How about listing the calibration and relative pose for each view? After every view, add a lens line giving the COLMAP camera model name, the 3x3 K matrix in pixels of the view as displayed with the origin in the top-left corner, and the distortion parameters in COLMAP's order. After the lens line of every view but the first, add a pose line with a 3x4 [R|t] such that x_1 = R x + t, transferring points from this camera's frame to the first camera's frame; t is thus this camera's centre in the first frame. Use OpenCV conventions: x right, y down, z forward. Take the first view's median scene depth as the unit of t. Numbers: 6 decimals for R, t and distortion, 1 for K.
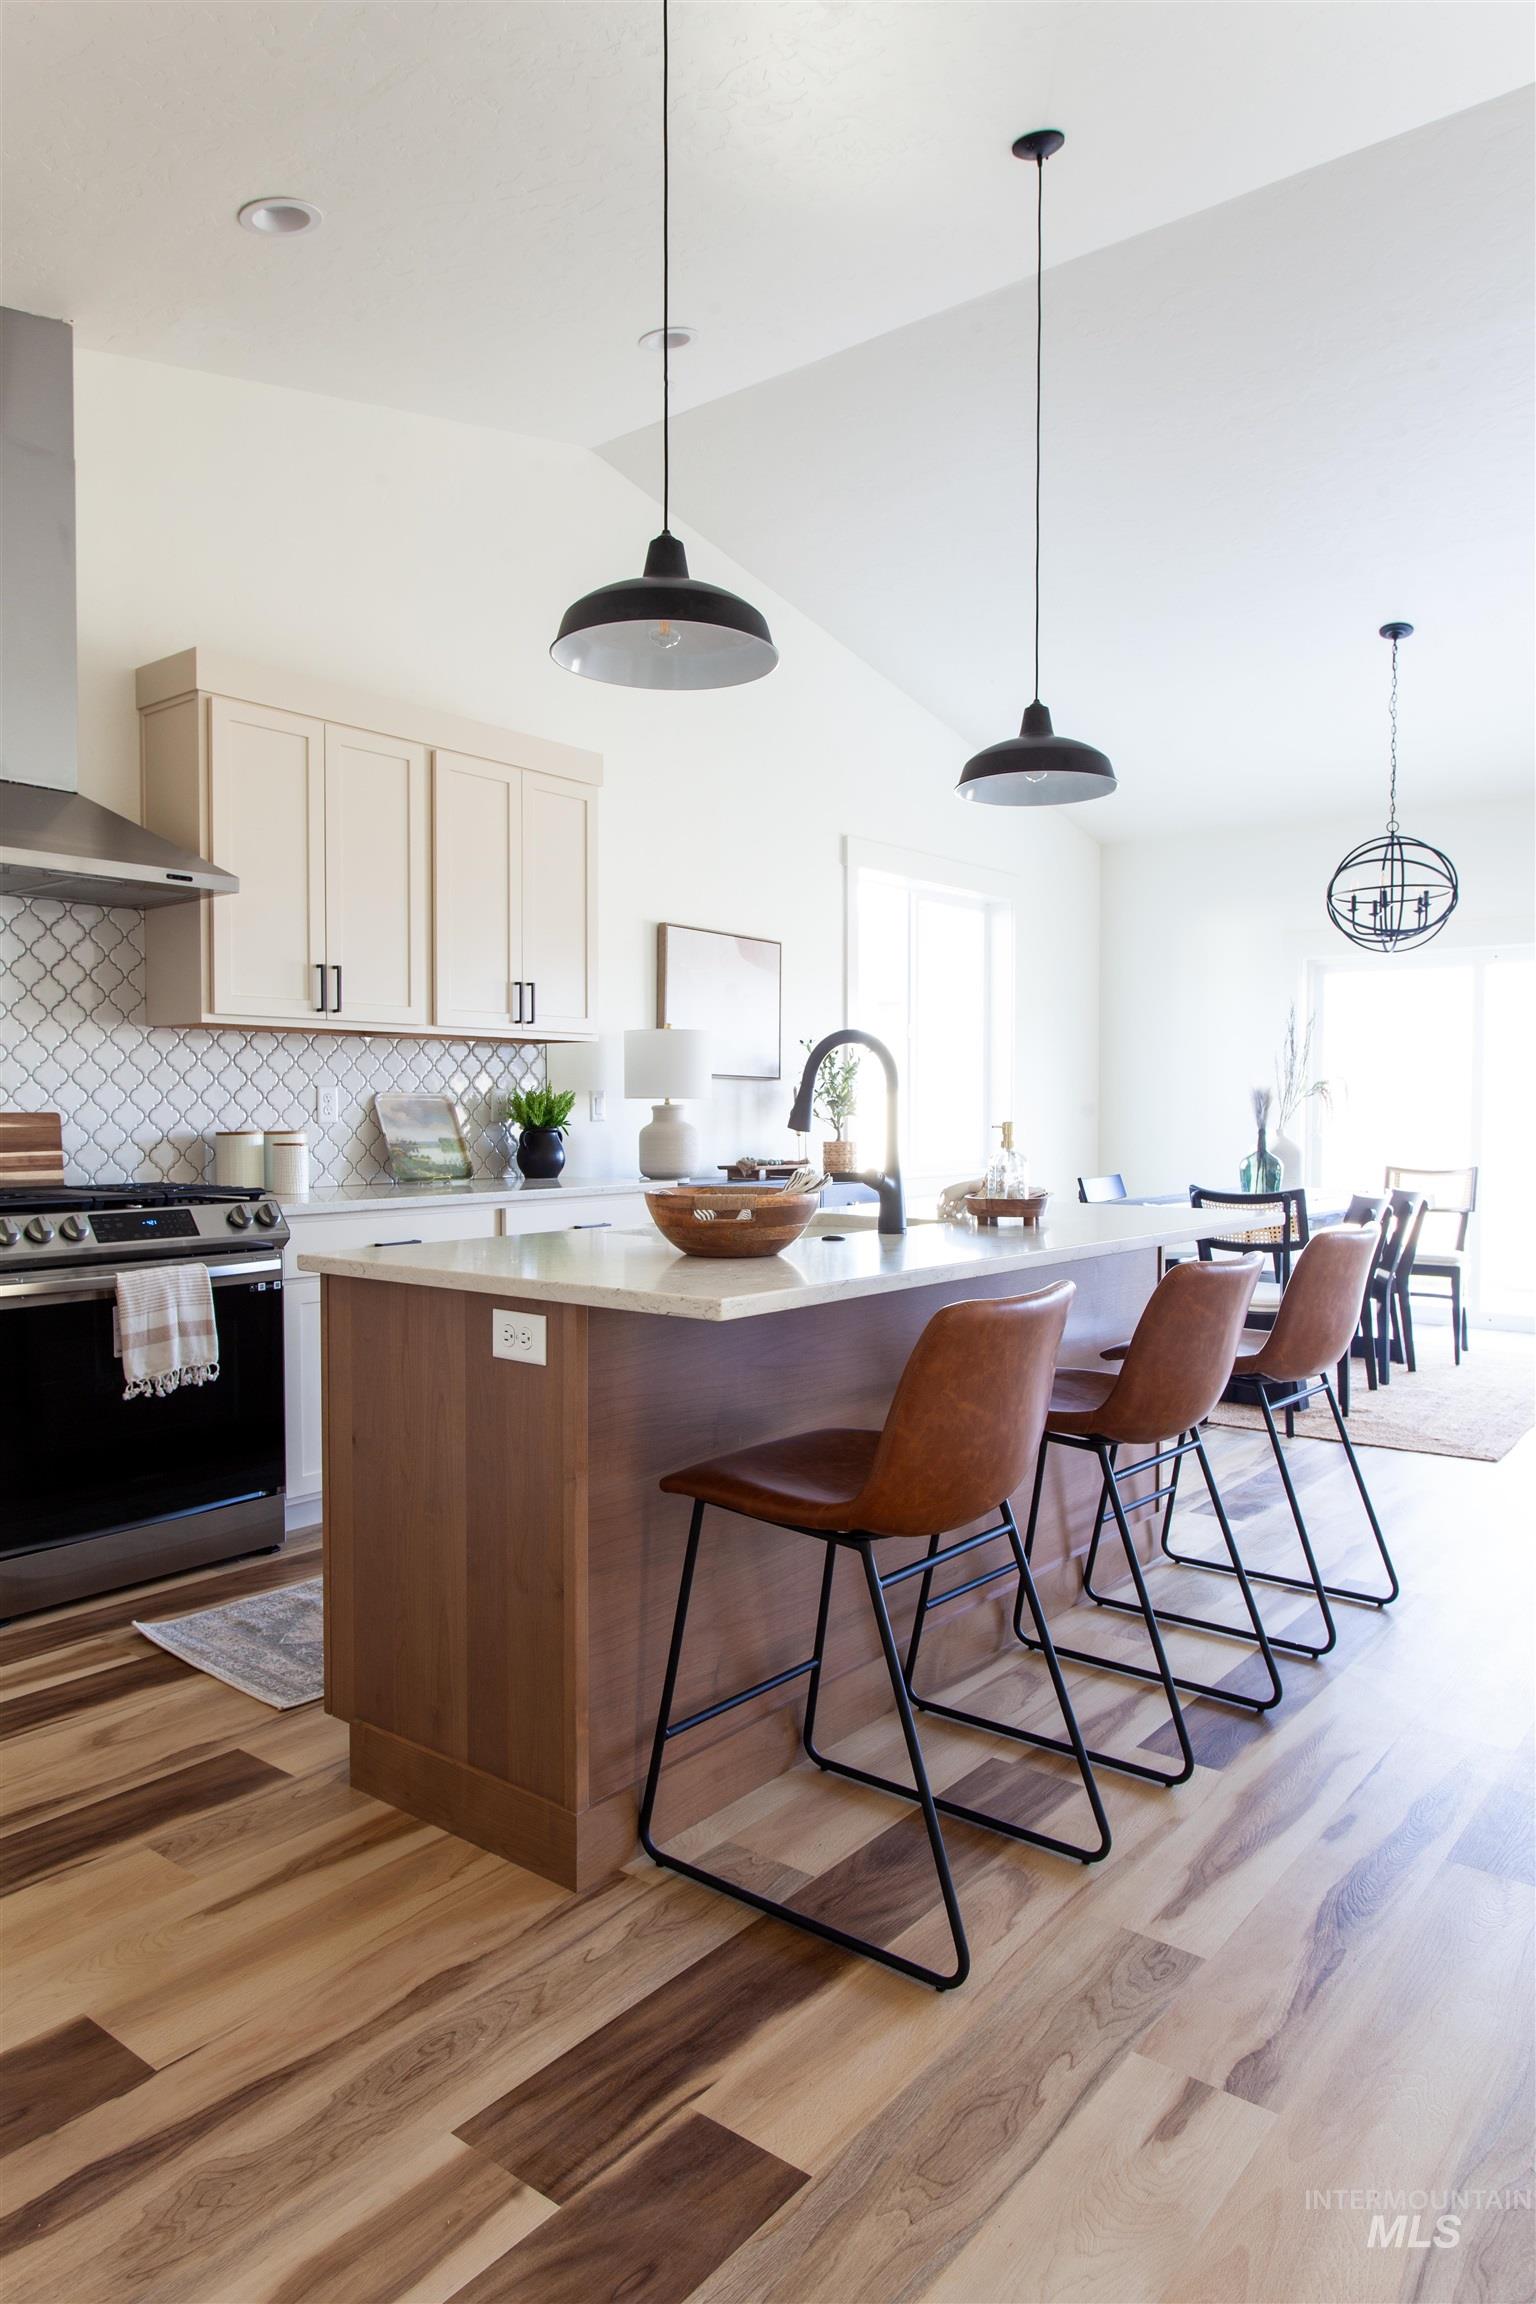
lens RADIAL K [[1481.3, 0, 783.3], [0, 1481.3, 1154.7], [0, 0, 1]] dist [-0.007404, 0.004029]
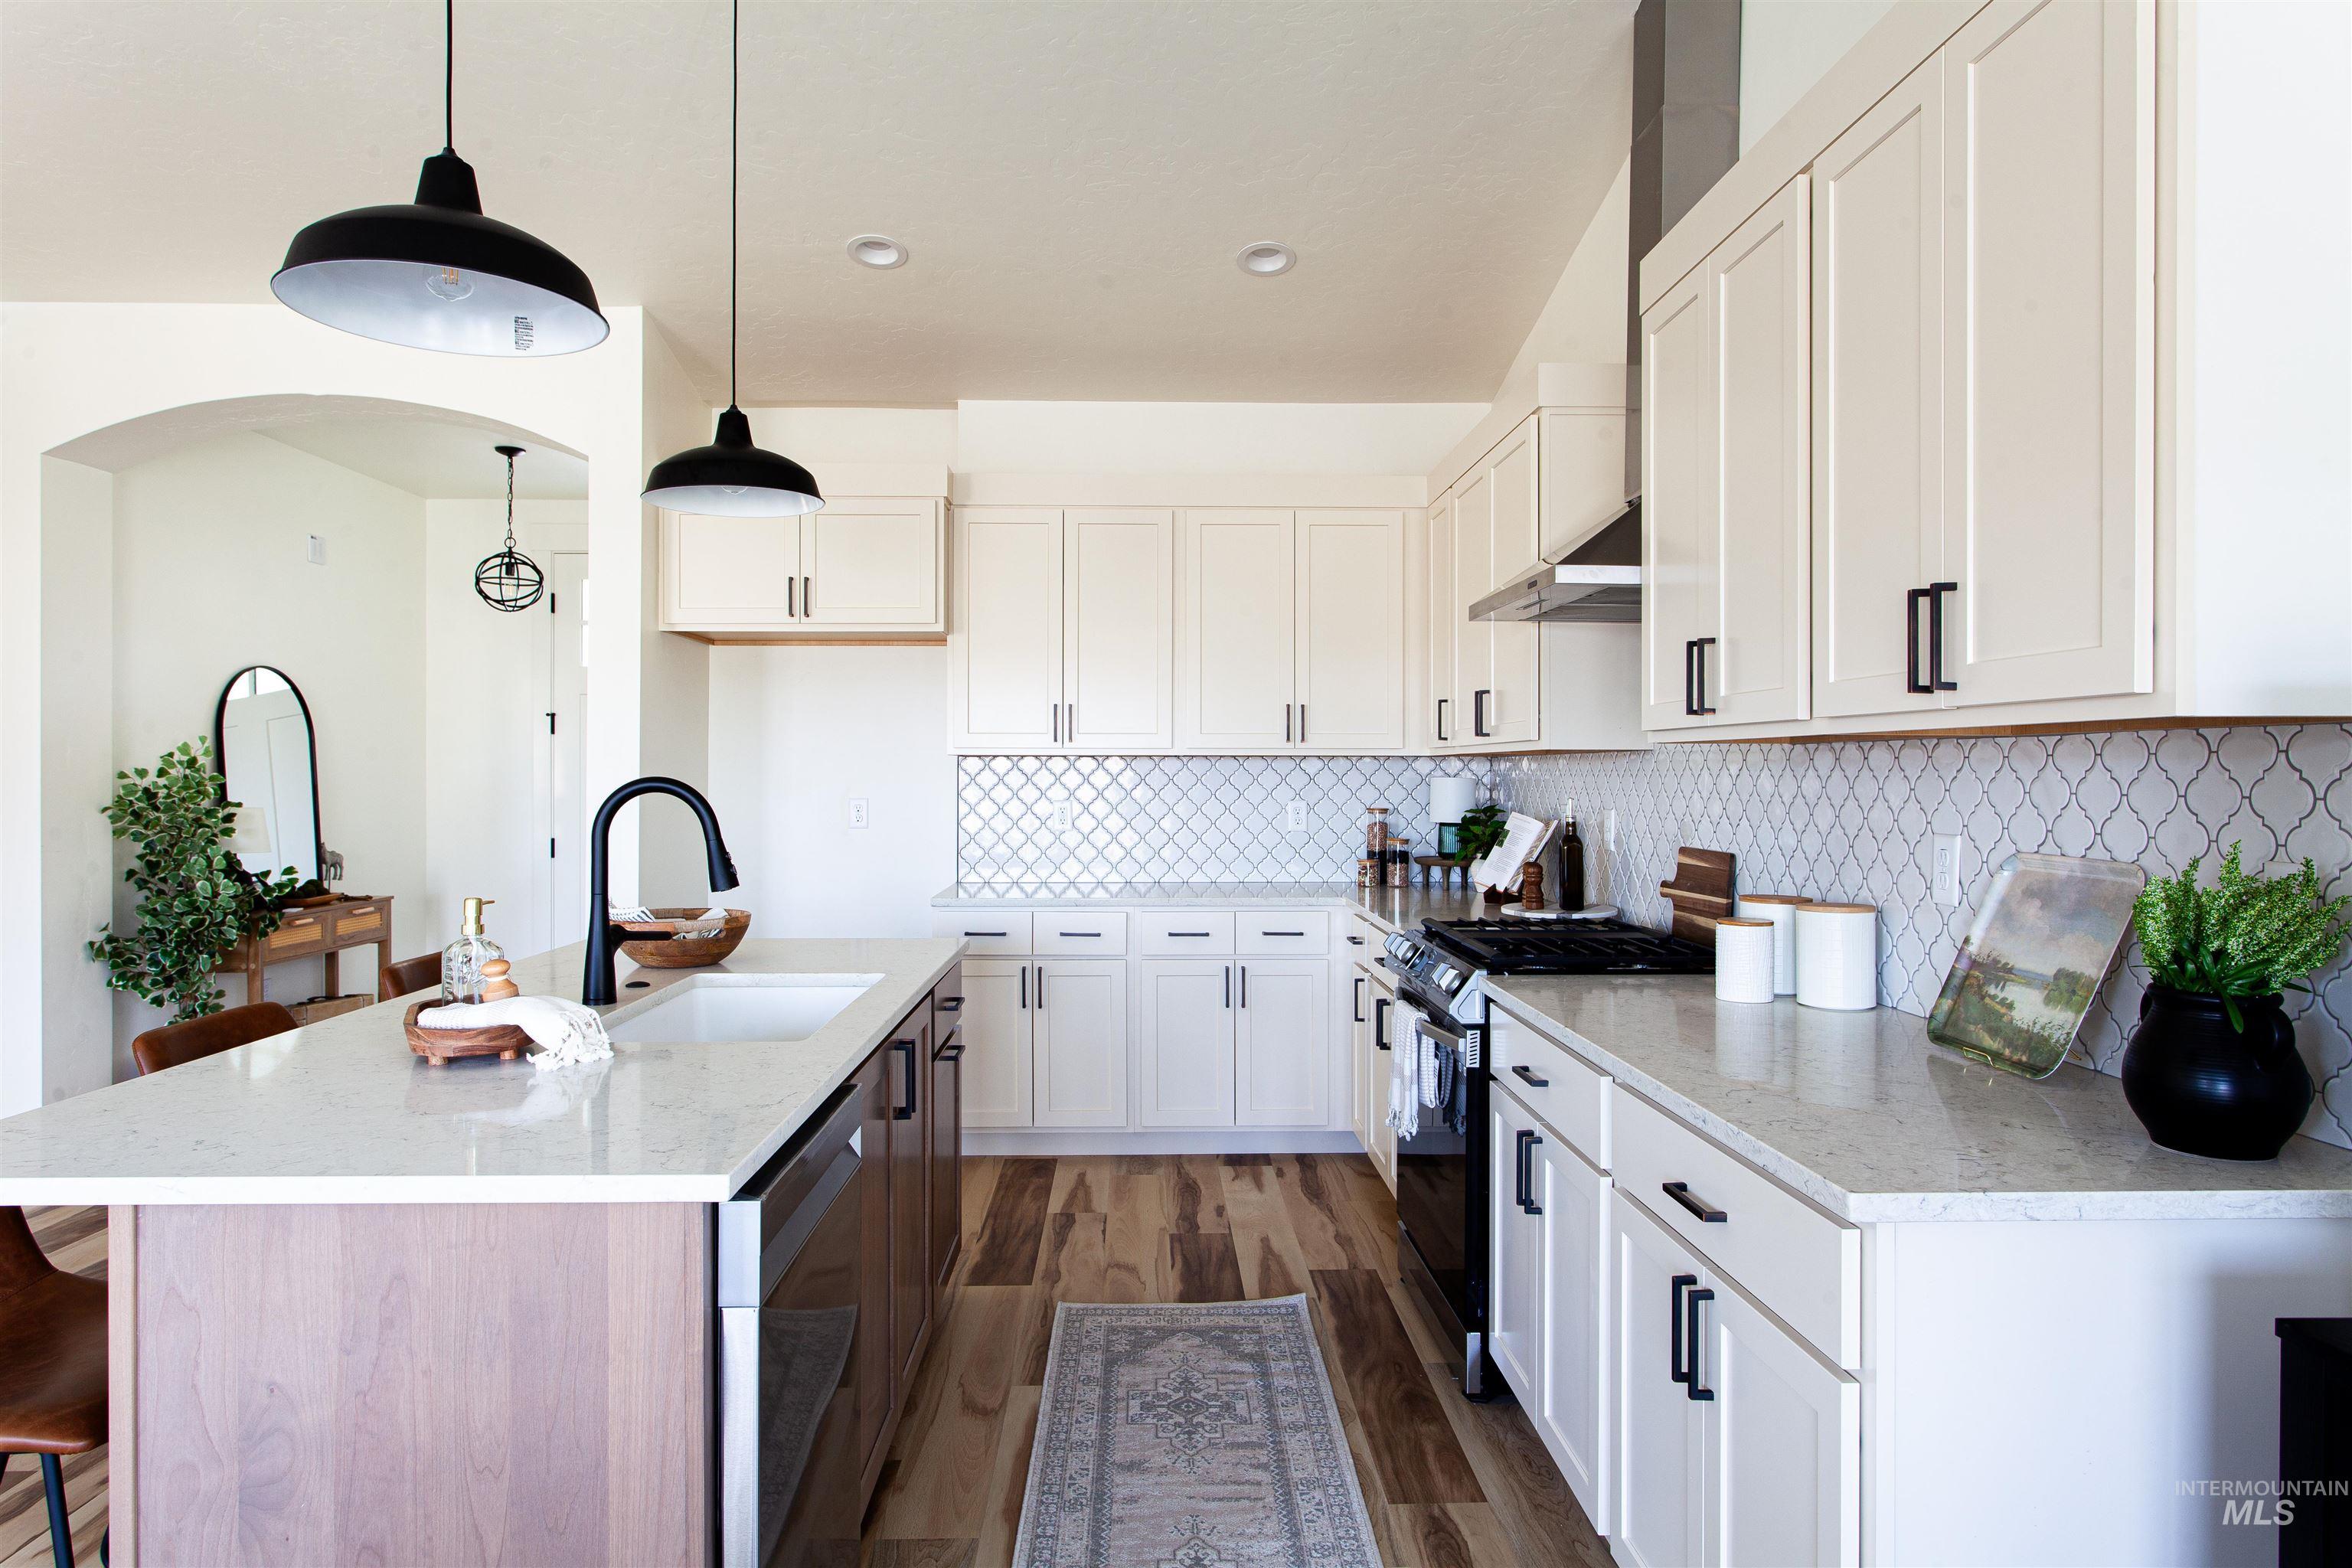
lens RADIAL K [[1439.7, 0, 1177.4], [0, 1439.7, 773.2], [0, 0, 1]] dist [-0.002150, 0.003269]
pose [[-0.768367, 0.000001, -0.640009, 0.274968], [-0.022547, 0.999379, 0.027070, -0.089279], [0.639612, 0.035230, -0.767890, 1.417932]]
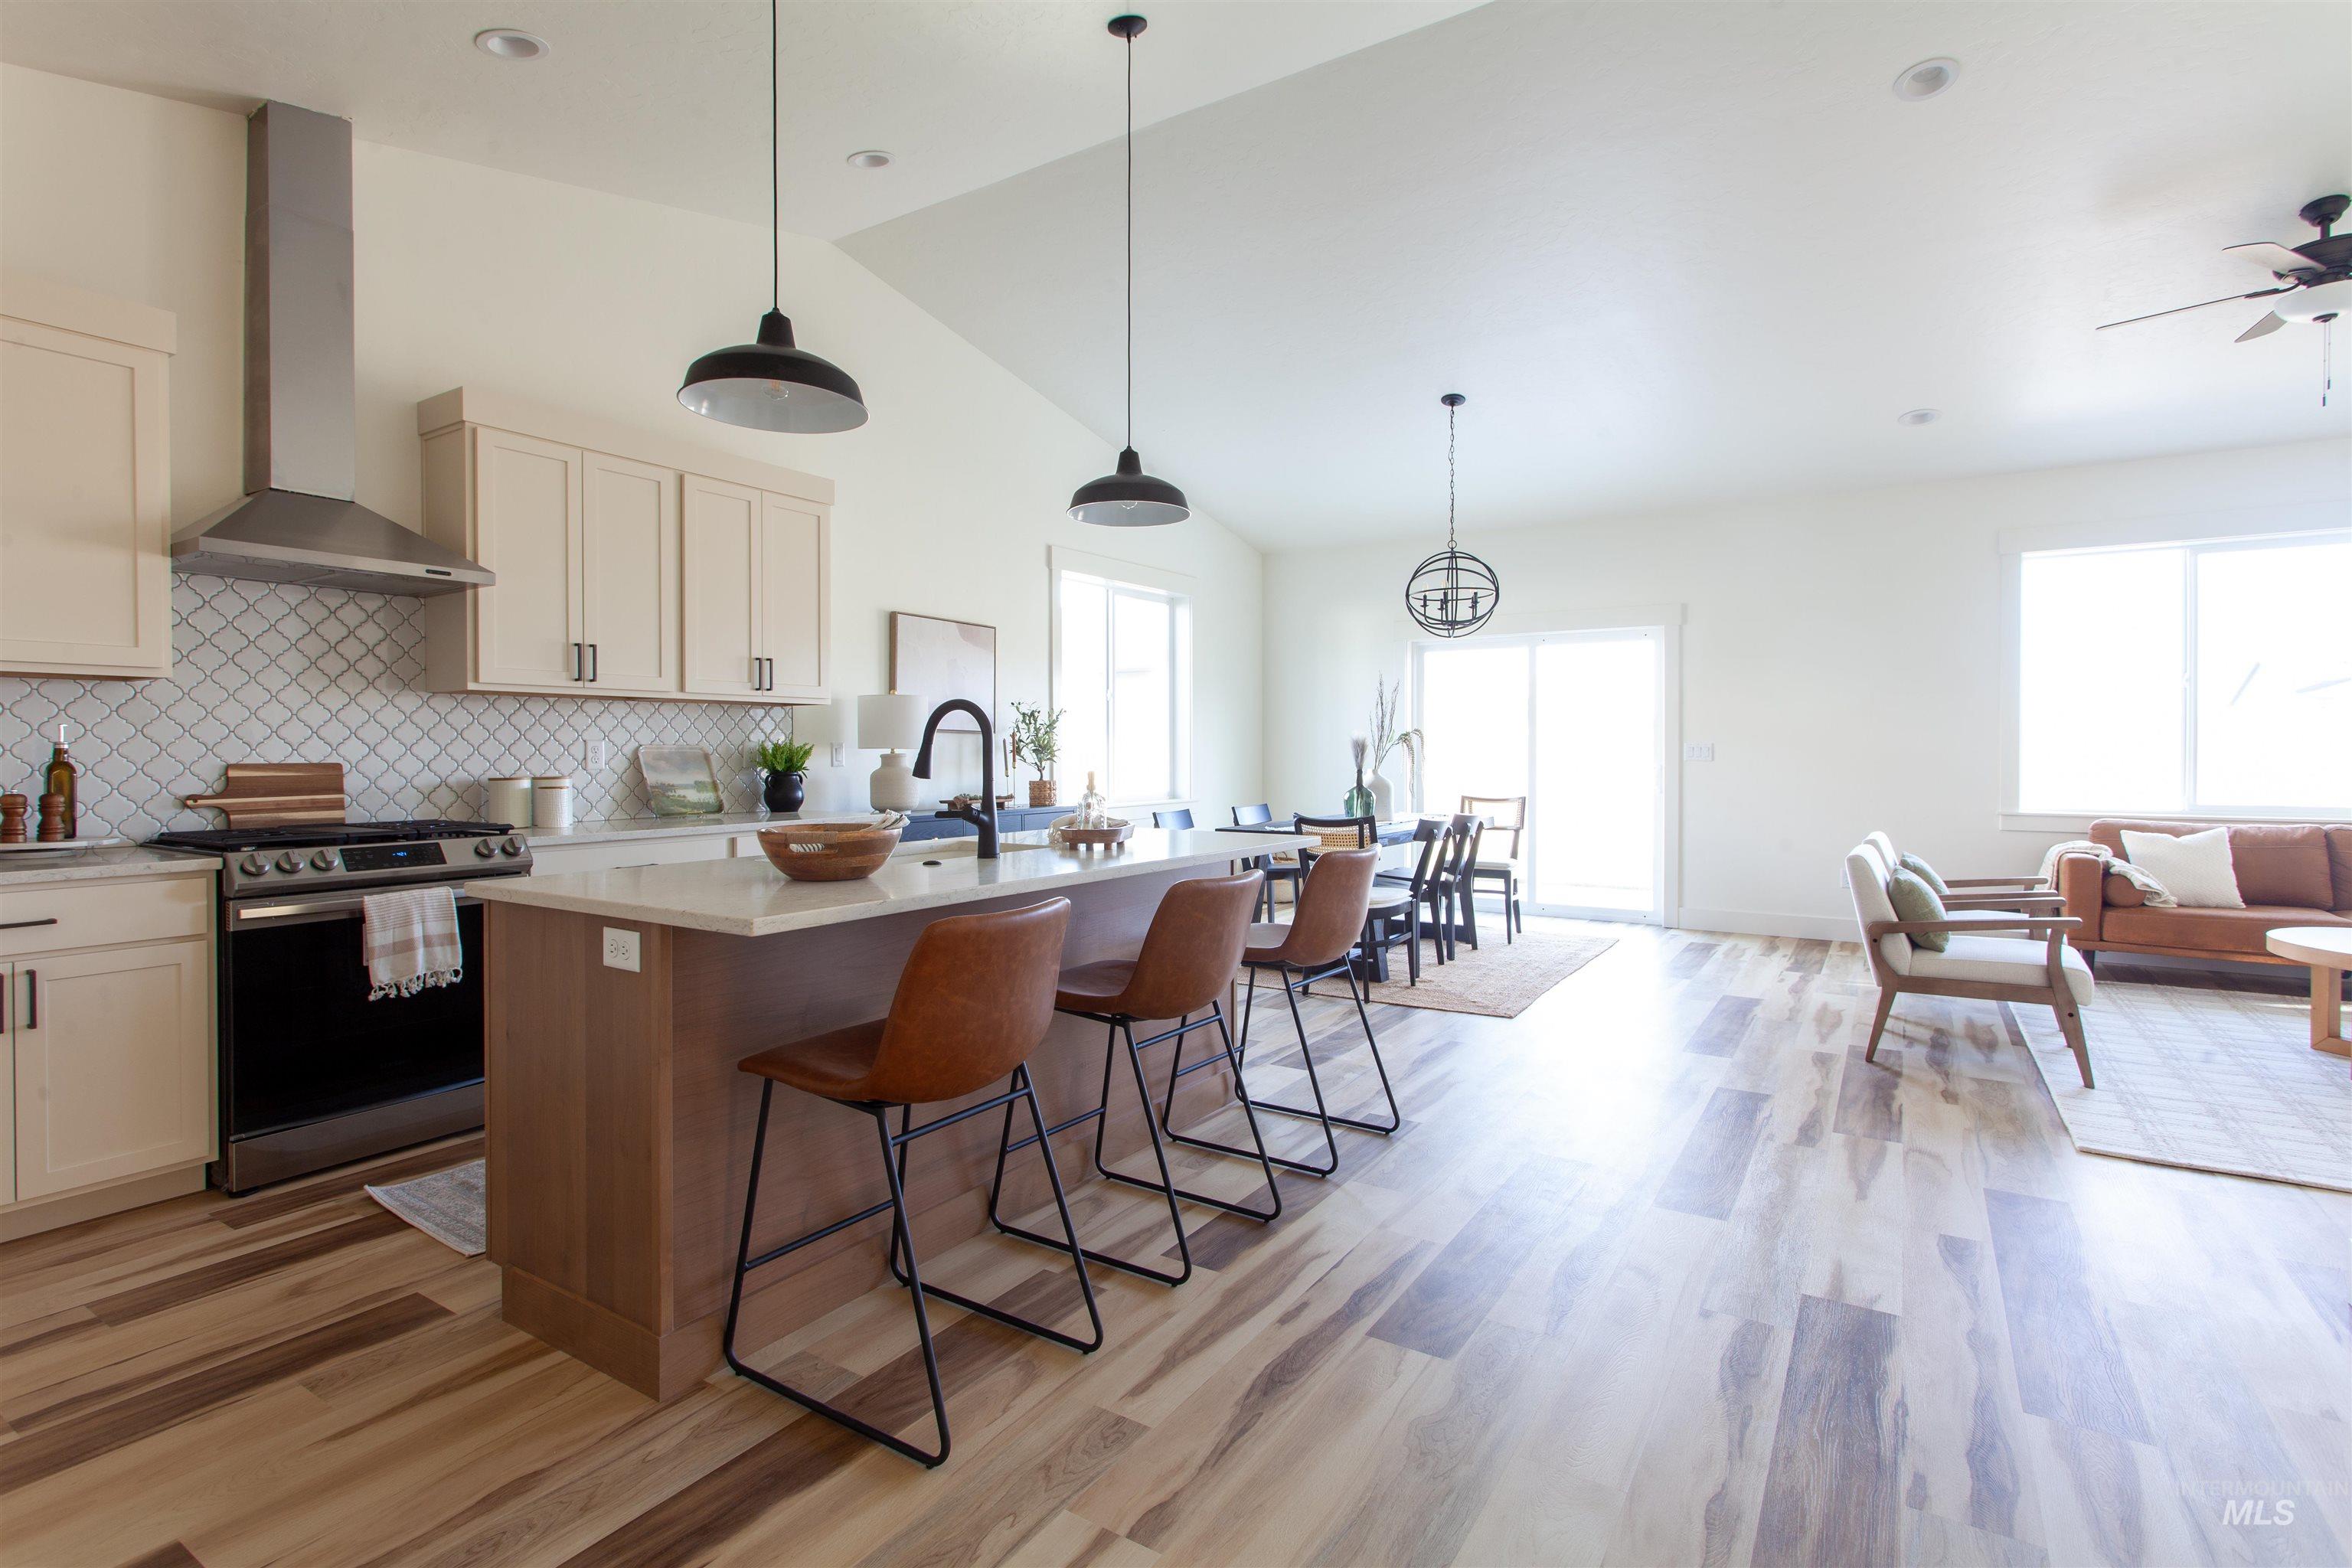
lens RADIAL K [[1130.7, 0, 1190.3], [0, 1130.7, 762.1], [0, 0, 1]] dist [0.004674, 0.000278]
pose [[0.995212, -0.003674, 0.097675, 0.113522], [0.005727, 0.999769, -0.020740, -0.005991], [-0.097576, 0.021200, 0.995002, 0.004056]]
